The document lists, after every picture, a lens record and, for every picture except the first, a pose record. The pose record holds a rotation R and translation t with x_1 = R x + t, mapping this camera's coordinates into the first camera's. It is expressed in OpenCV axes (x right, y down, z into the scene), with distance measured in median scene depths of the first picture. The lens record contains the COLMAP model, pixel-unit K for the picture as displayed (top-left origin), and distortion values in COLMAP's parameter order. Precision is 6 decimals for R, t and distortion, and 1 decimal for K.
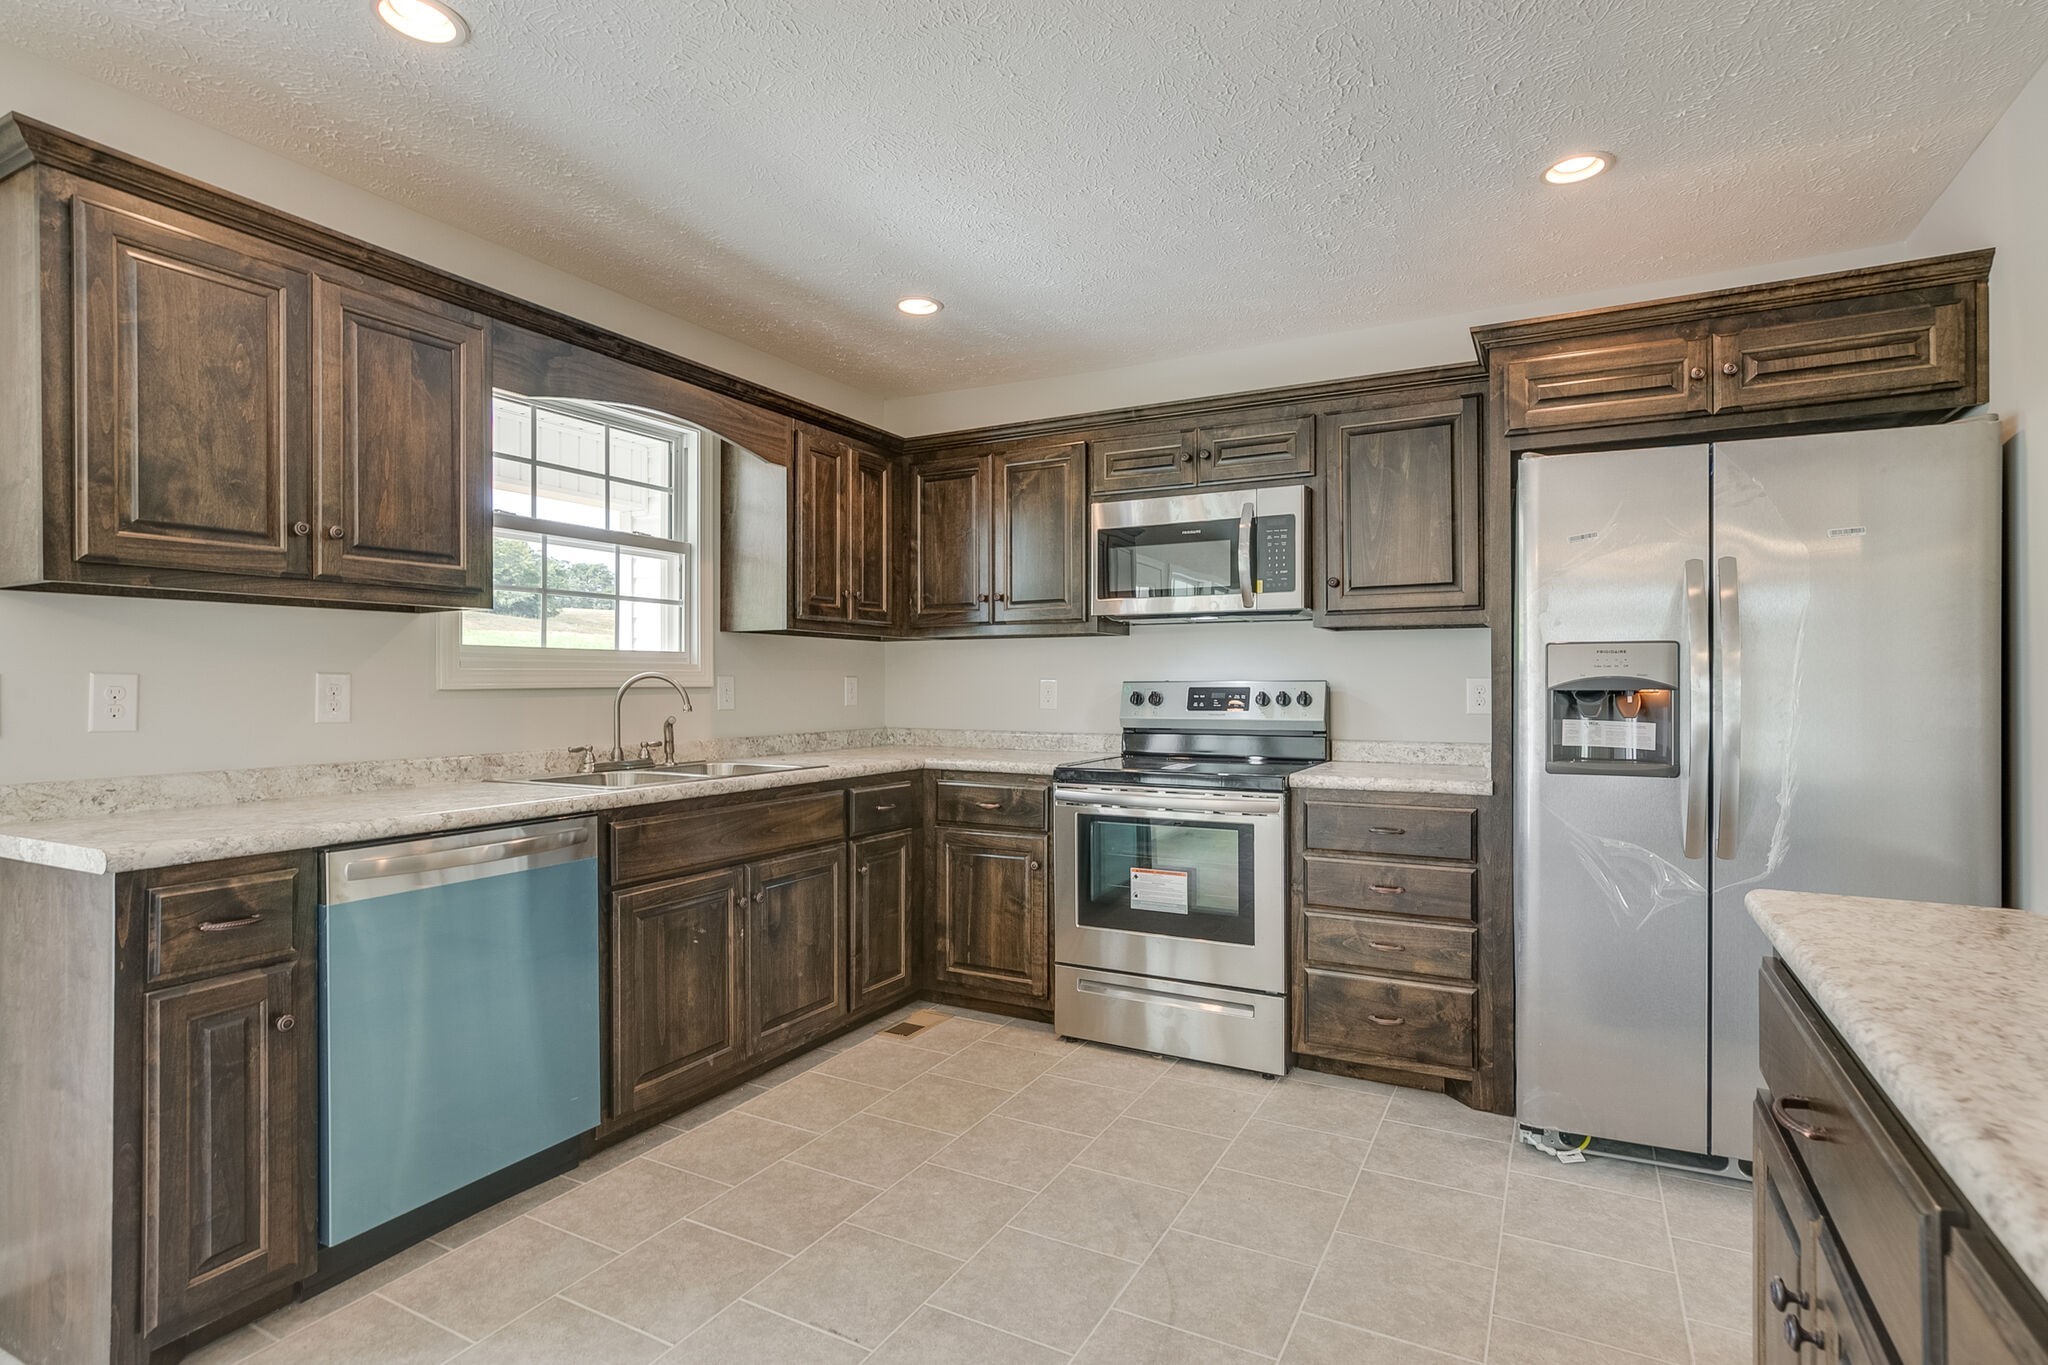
lens RADIAL K [[1018.5, 0, 973.1], [0, 1018.5, 684.4], [0, 0, 1]] dist [-0.003308, -0.000268]
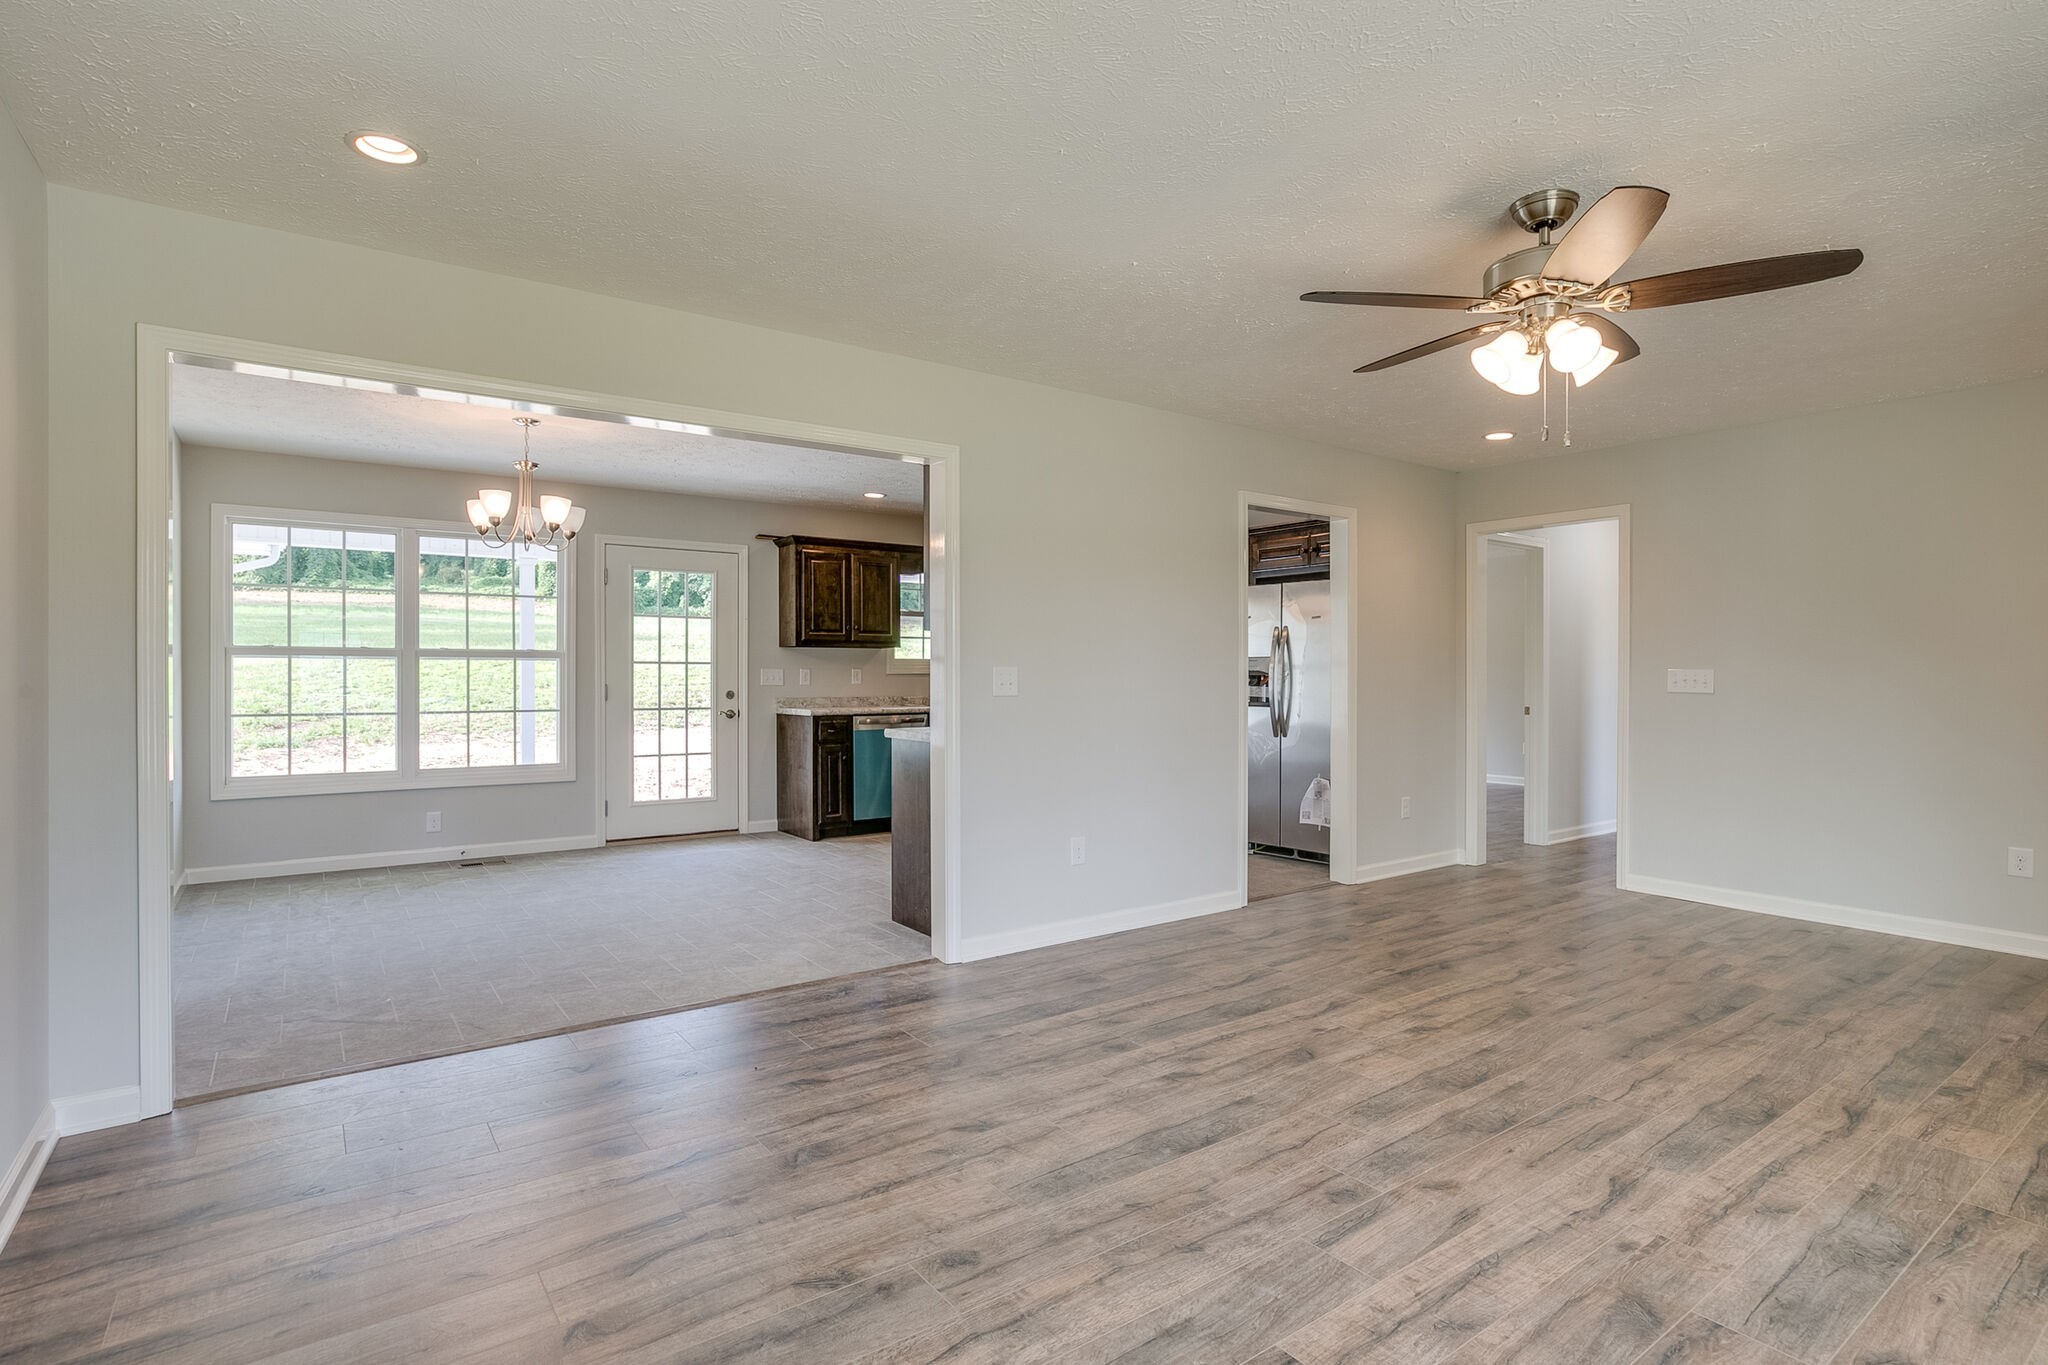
lens RADIAL K [[977.0, 0, 1040.7], [0, 977.0, 671.9], [0, 0, 1]] dist [-0.022883, 0.009055]
pose [[0.921806, -0.000100, -0.387651, 0.880883], [-0.000652, 0.999998, -0.001810, 0.004473], [0.387650, 0.001921, 0.921805, -1.295203]]
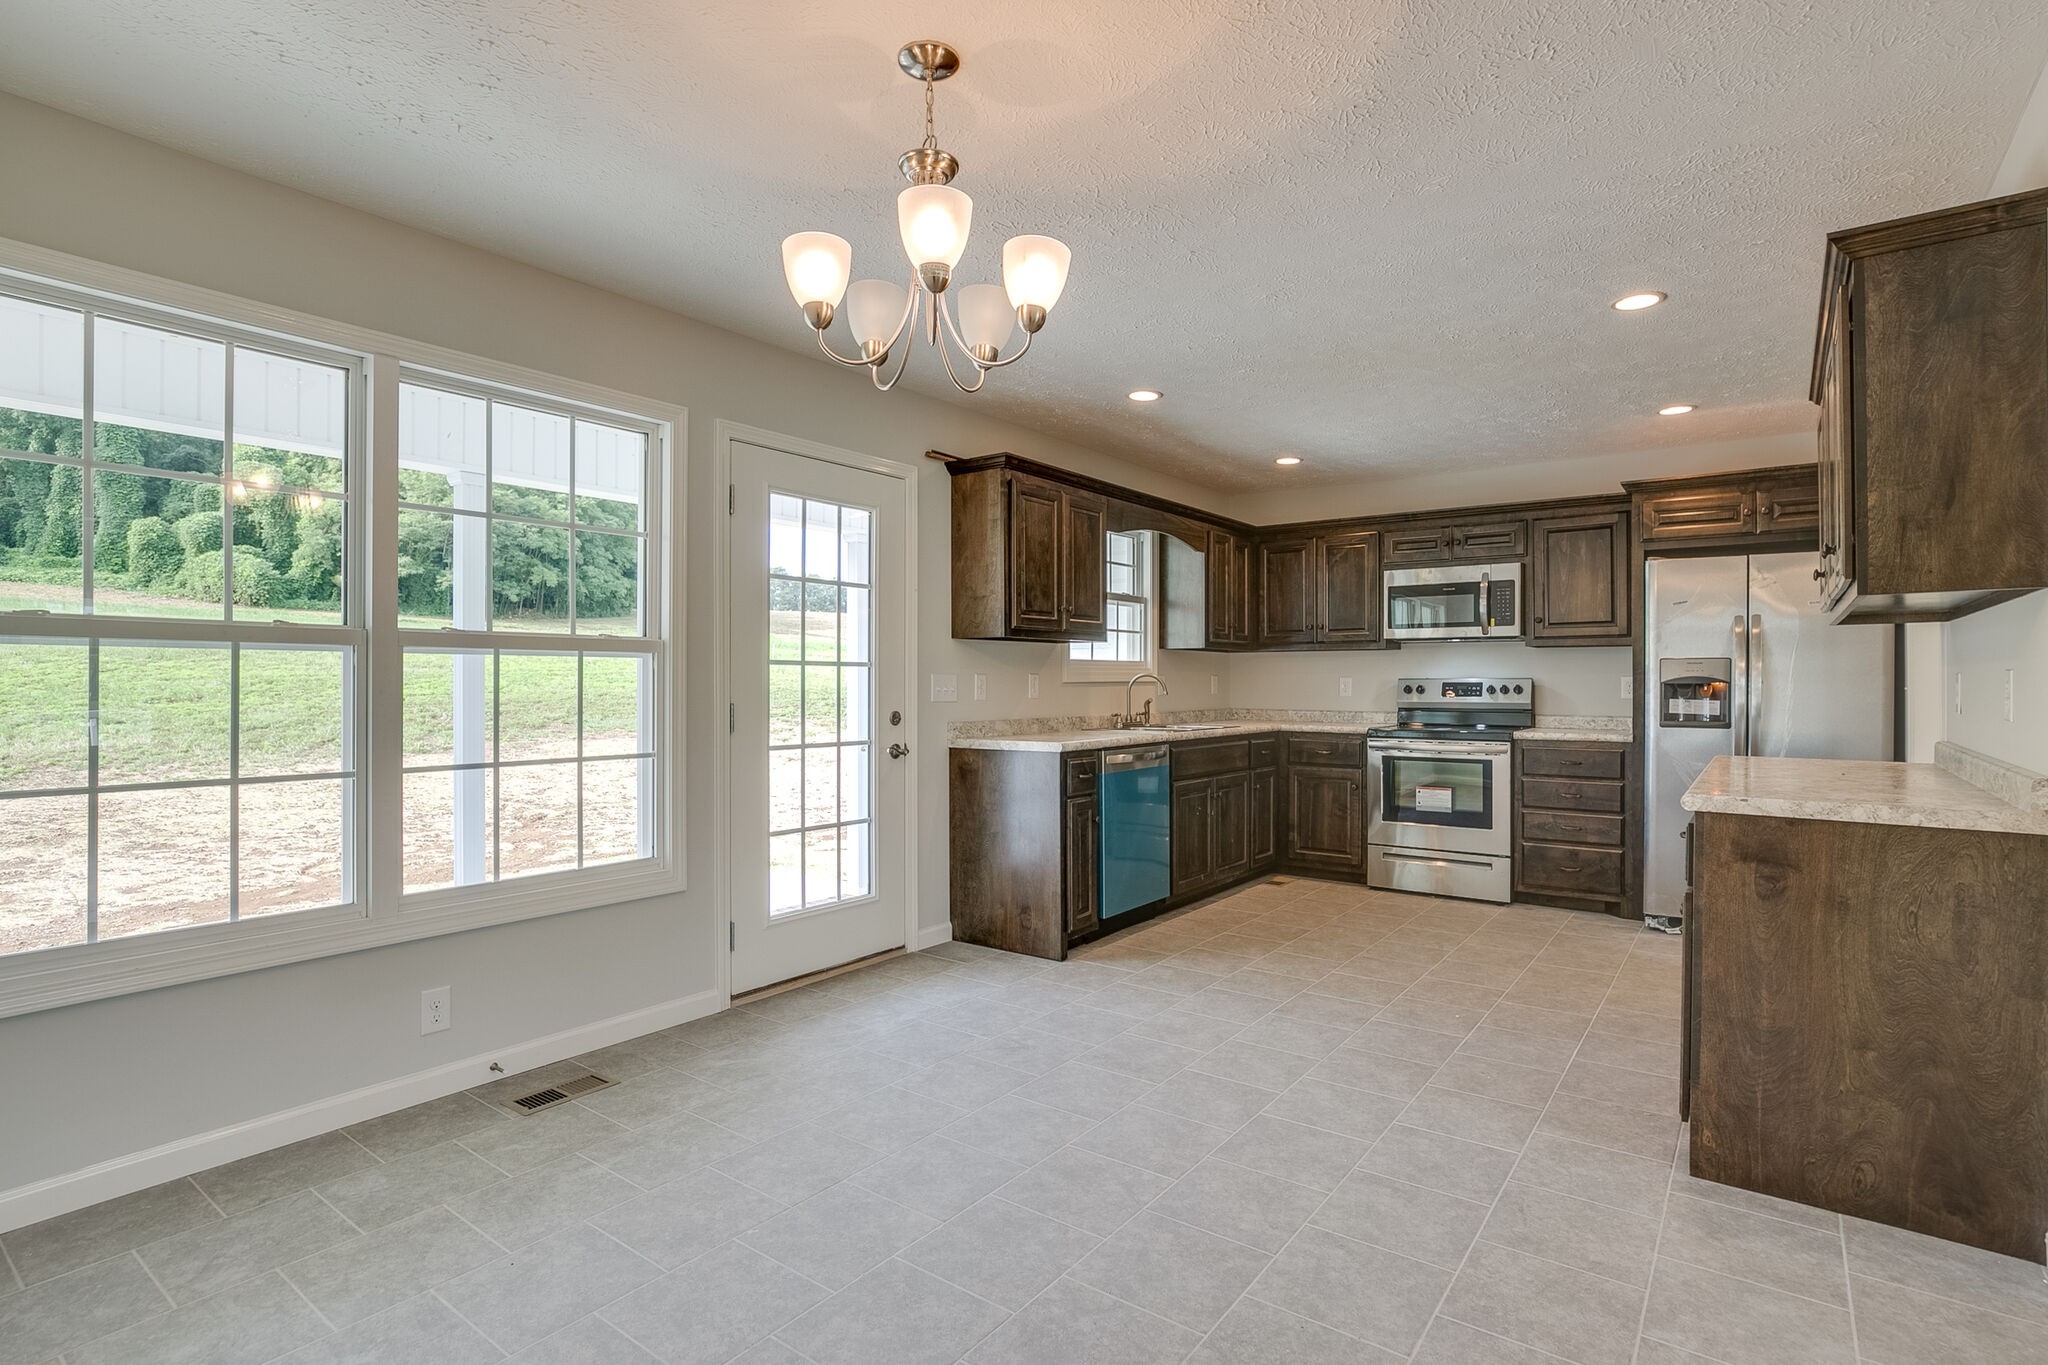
lens RADIAL K [[977.0, 0, 1045.0], [0, 977.0, 684.4], [0, 0, 1]] dist [-0.022883, 0.009055]
pose [[0.994700, 0.001844, -0.102804, -0.337497], [-0.001577, 0.999995, 0.002673, 0.004074], [0.102809, -0.002497, 0.994698, -0.788819]]
